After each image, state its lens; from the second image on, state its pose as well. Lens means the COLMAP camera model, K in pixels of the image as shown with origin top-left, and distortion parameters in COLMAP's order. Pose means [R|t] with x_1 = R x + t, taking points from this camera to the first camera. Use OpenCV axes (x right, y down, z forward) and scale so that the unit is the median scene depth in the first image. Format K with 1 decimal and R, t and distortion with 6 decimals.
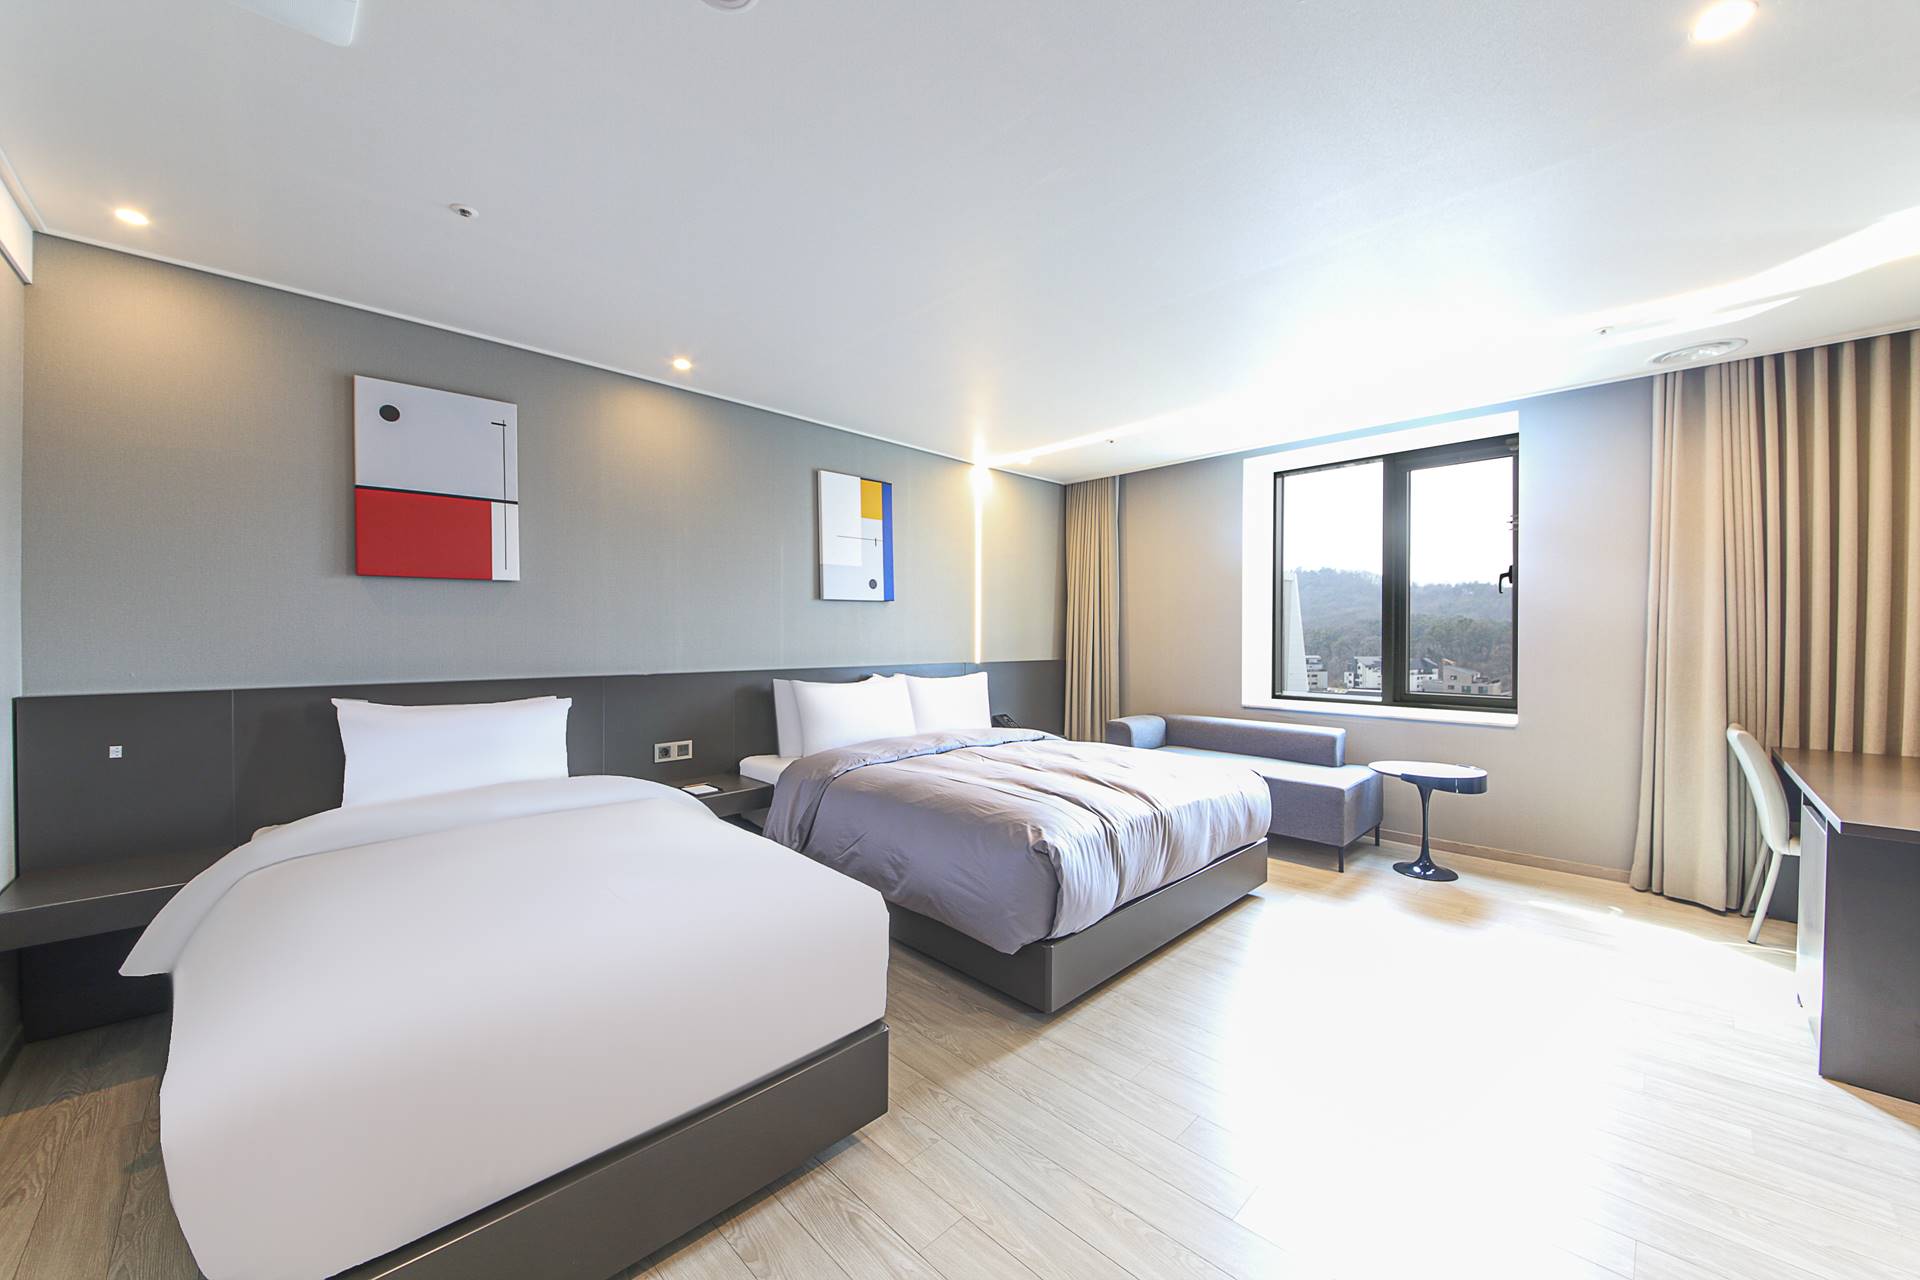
lens RADIAL K [[706.2, 0, 964.4], [0, 706.2, 636.5], [0, 0, 1]] dist [-0.015231, -0.000271]
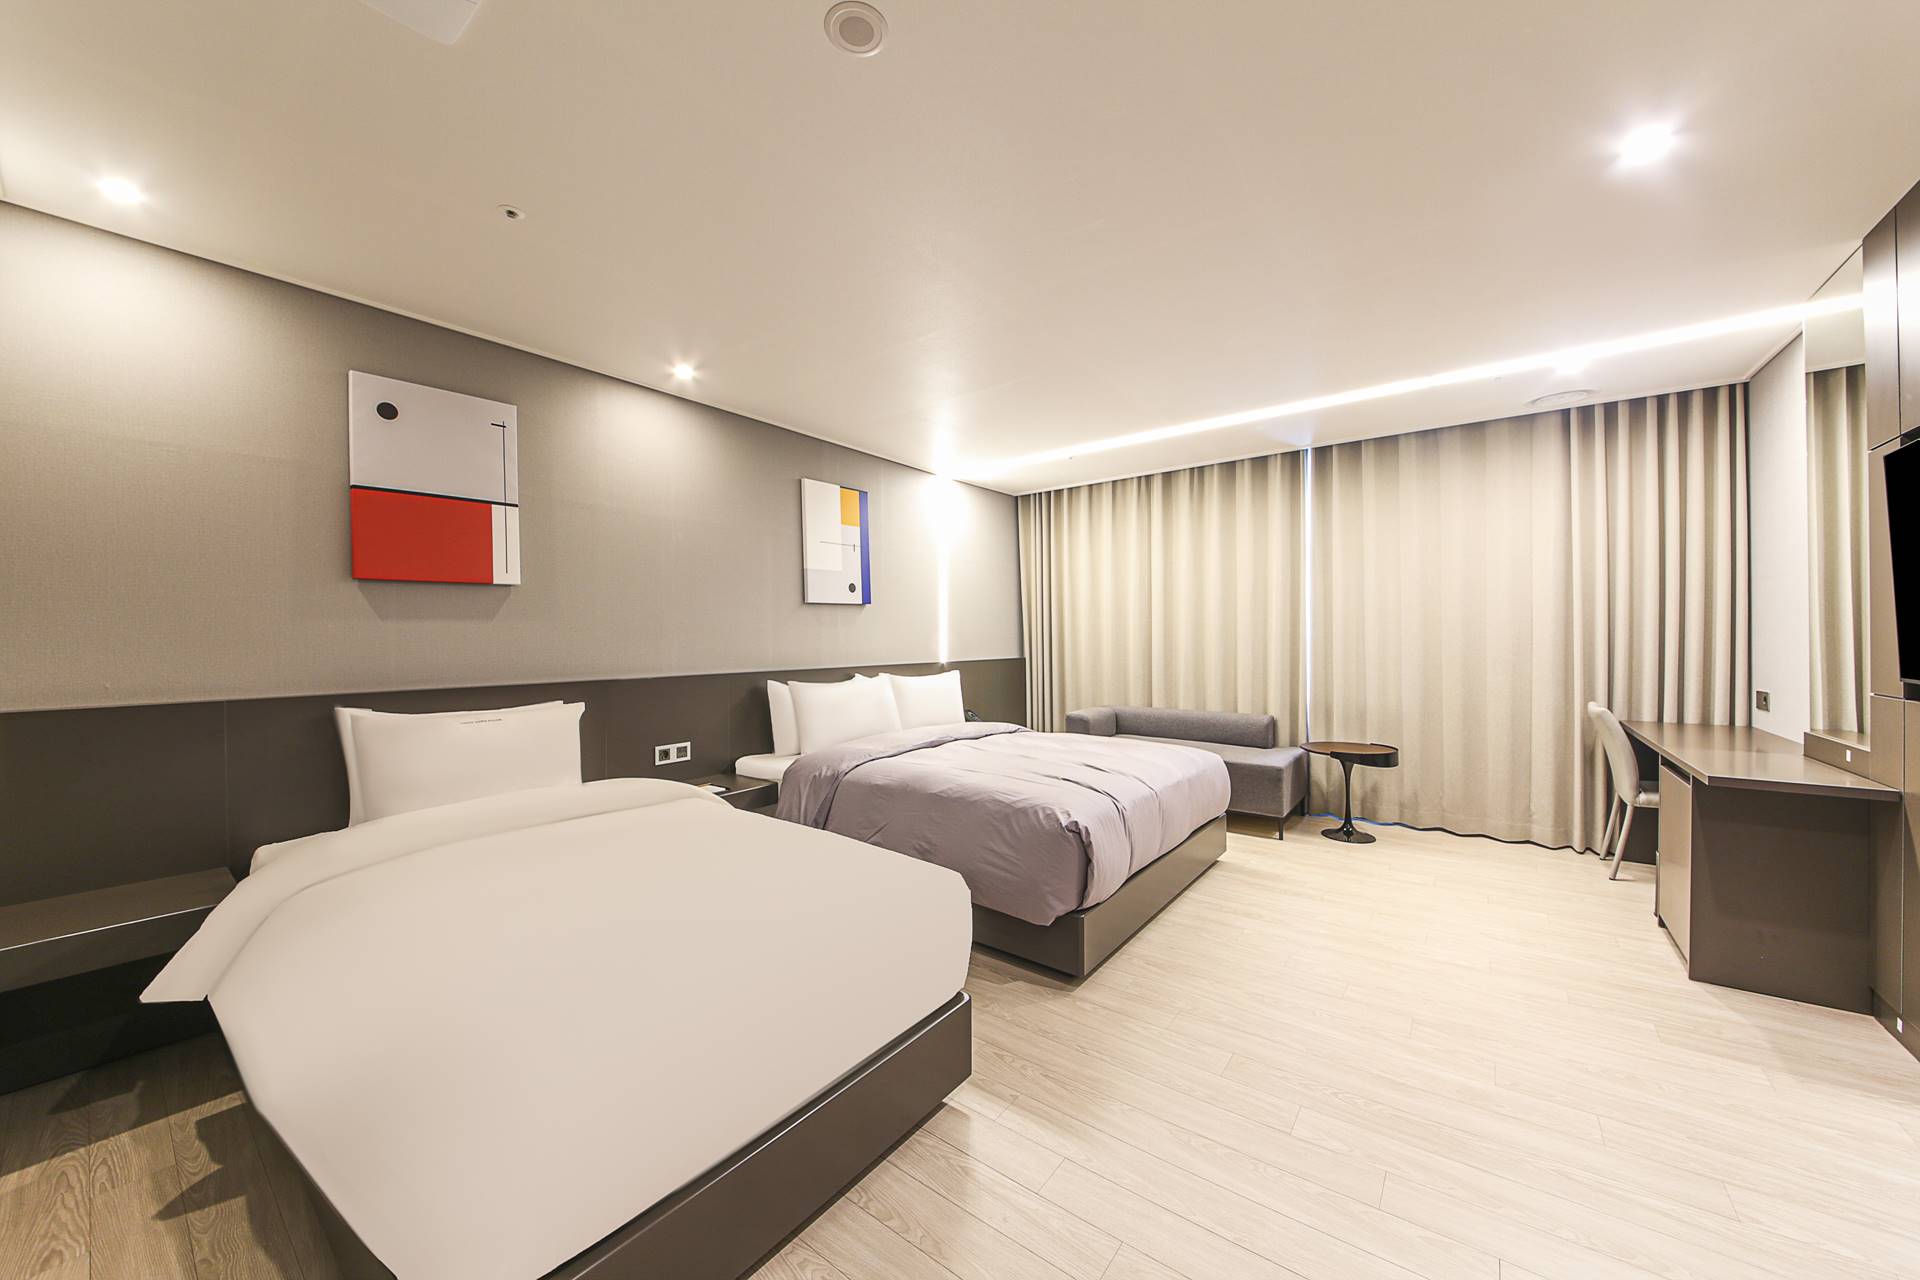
lens RADIAL K [[673.4, 0, 966.4], [0, 673.4, 636.1], [0, 0, 1]] dist [-0.014692, 0.000221]
pose [[0.990916, -0.009547, 0.134146, -0.162075], [0.009825, 0.999951, -0.001407, 0.000015], [-0.134126, 0.002712, 0.990961, -0.018125]]
